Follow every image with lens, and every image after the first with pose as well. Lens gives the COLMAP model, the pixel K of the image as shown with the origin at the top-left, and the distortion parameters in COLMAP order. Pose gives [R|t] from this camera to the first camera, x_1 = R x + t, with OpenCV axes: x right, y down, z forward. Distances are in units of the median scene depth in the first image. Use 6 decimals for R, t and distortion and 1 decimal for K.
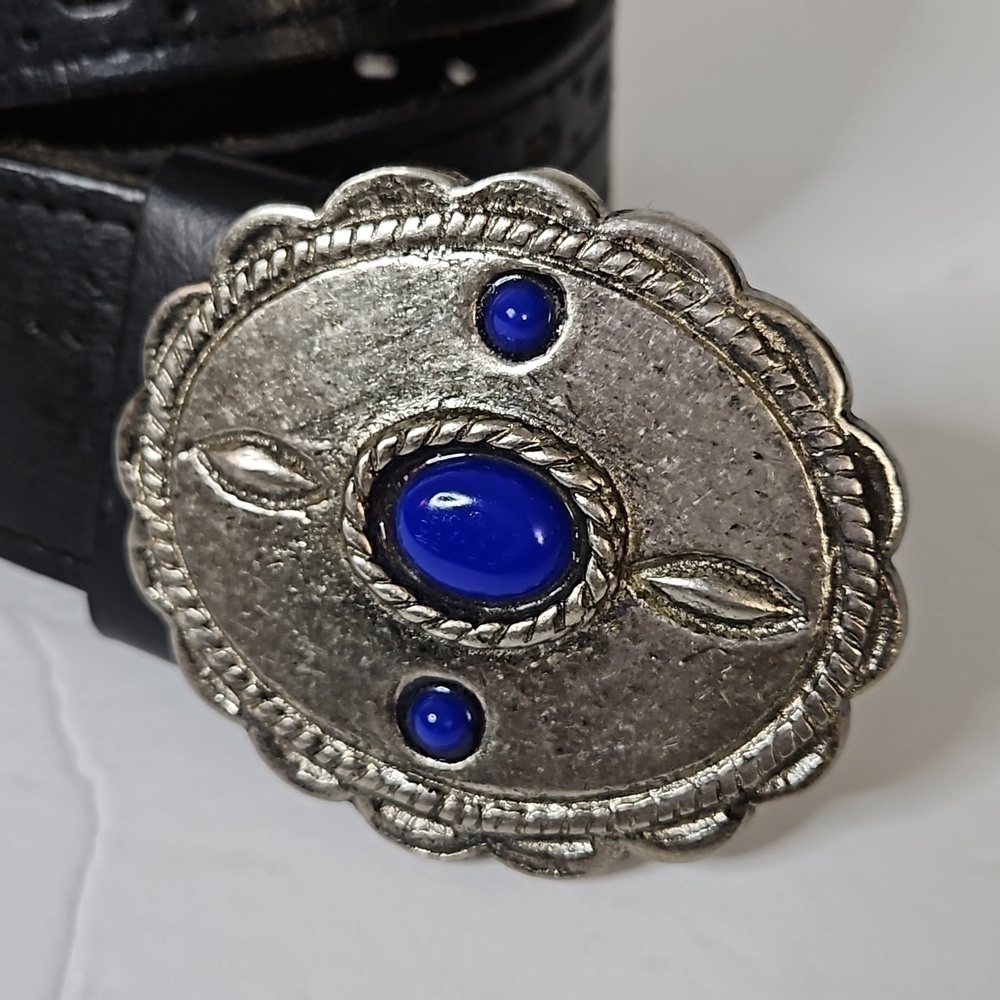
lens RADIAL K [[1628.1, 0, 490.5], [0, 1628.1, 504.7], [0, 0, 1]] dist [-0.000828, 0.000000]
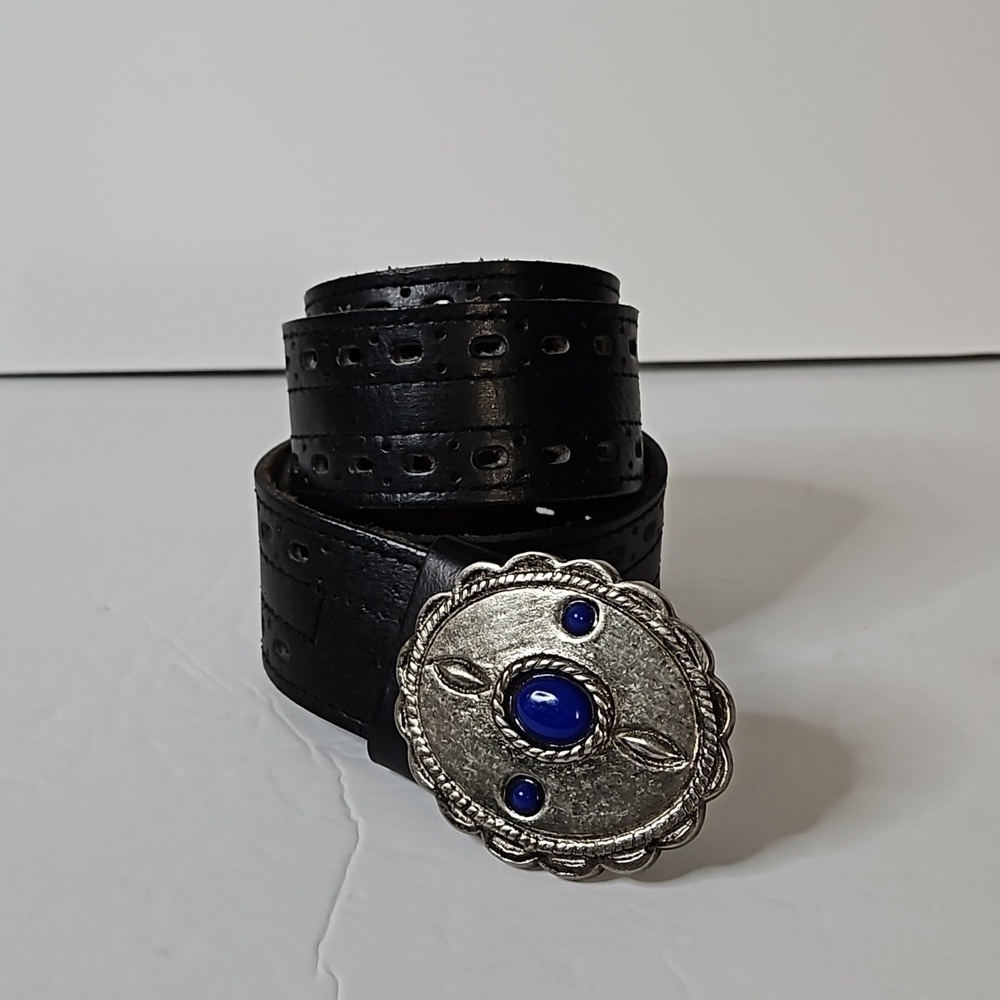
lens RADIAL K [[1628.1, 0, 499.8], [0, 1628.1, 500.2], [0, 0, 1]] dist [-0.000828, 0.000000]
pose [[0.987008, 0.112805, -0.114416, 0.149211], [-0.139287, 0.955696, -0.259315, 0.337939], [0.080095, 0.271882, 0.958992, -1.280416]]
